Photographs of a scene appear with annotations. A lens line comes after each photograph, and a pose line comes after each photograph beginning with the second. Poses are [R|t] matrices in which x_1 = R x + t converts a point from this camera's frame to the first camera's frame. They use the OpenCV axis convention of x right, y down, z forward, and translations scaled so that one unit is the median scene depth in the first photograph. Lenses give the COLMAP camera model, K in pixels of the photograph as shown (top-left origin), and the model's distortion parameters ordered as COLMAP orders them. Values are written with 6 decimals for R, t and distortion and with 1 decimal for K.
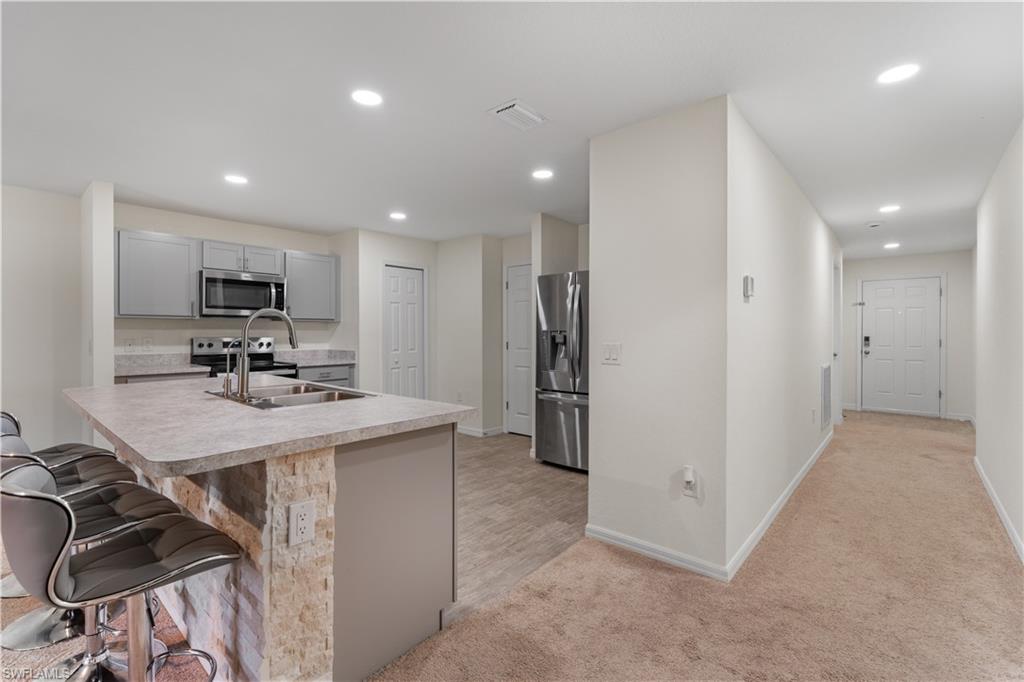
lens RADIAL K [[464.4, 0, 514.8], [0, 464.4, 332.6], [0, 0, 1]] dist [-0.011551, 0.003892]
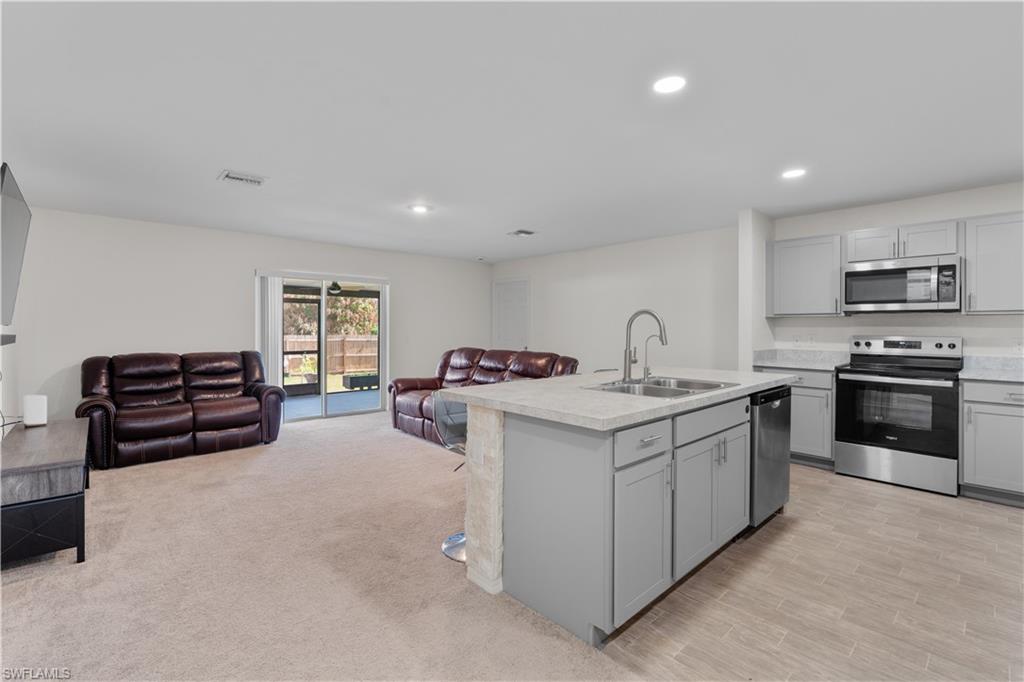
lens RADIAL K [[464.4, 0, 506.9], [0, 464.4, 327.0], [0, 0, 1]] dist [-0.011551, 0.003892]
pose [[-0.124543, -0.001564, -0.992213, 0.359545], [-0.003971, 0.999992, -0.001078, -0.002653], [0.992206, 0.003806, -0.124548, 0.423940]]
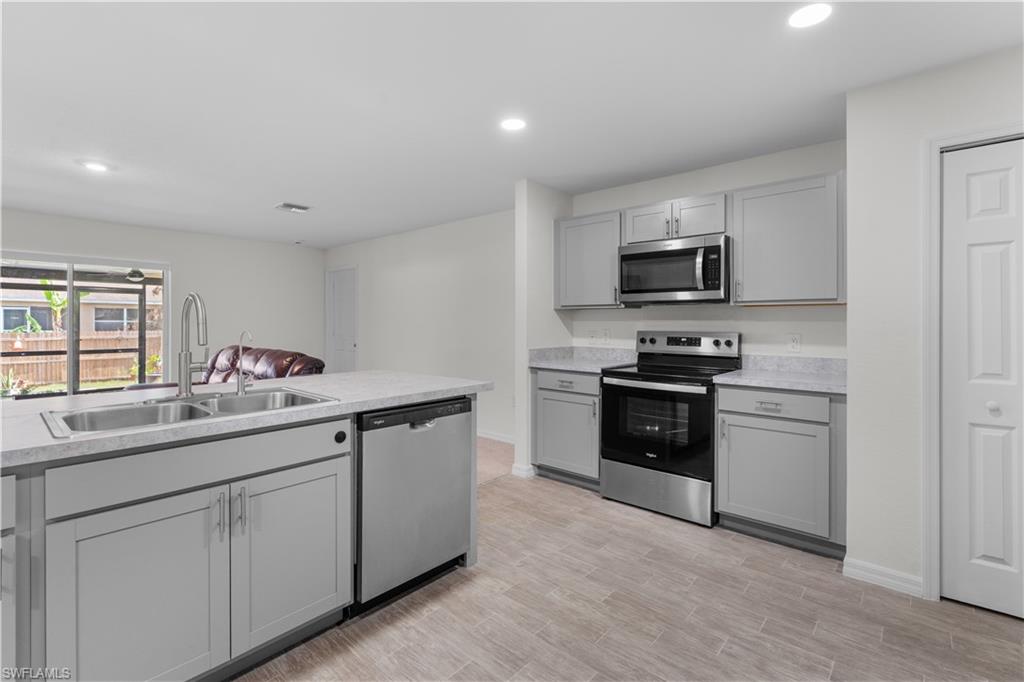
lens RADIAL K [[464.4, 0, 512.5], [0, 464.4, 323.9], [0, 0, 1]] dist [-0.011551, 0.003892]
pose [[-0.019221, 0.000327, -0.999815, 0.136109], [-0.005187, 0.999986, 0.000427, -0.000352], [0.999802, 0.005194, -0.019219, 0.821557]]
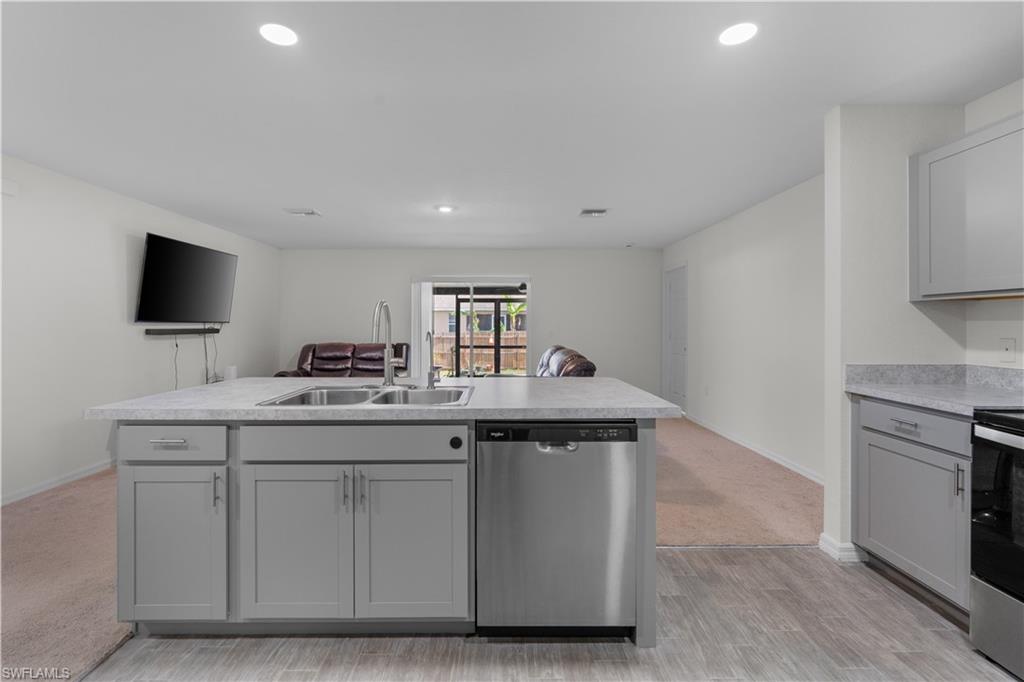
lens RADIAL K [[464.4, 0, 494.3], [0, 464.4, 323.6], [0, 0, 1]] dist [-0.011551, 0.003892]
pose [[-0.762669, -0.002740, -0.646783, -0.039751], [-0.002400, 0.999996, -0.001406, -0.000664], [0.646785, 0.000480, -0.762673, 0.986980]]
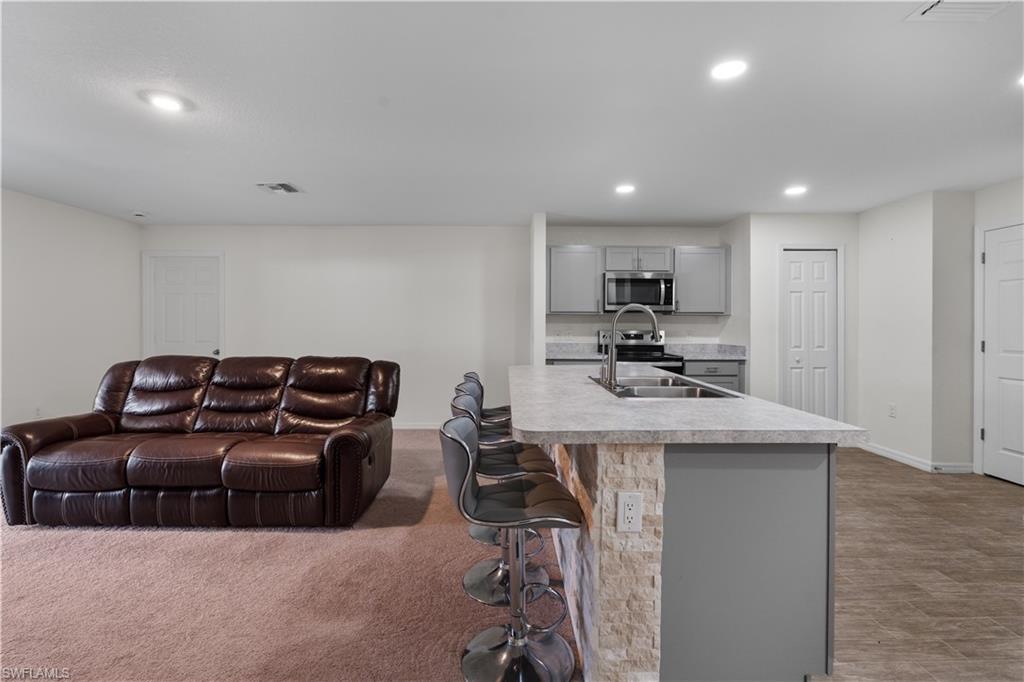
lens RADIAL K [[464.4, 0, 506.1], [0, 464.4, 326.4], [0, 0, 1]] dist [-0.011551, 0.003892]
pose [[0.658329, 0.004739, -0.752715, 0.042697], [-0.004073, 0.999988, 0.002733, -0.000686], [0.752719, 0.001267, 0.658341, 0.038669]]
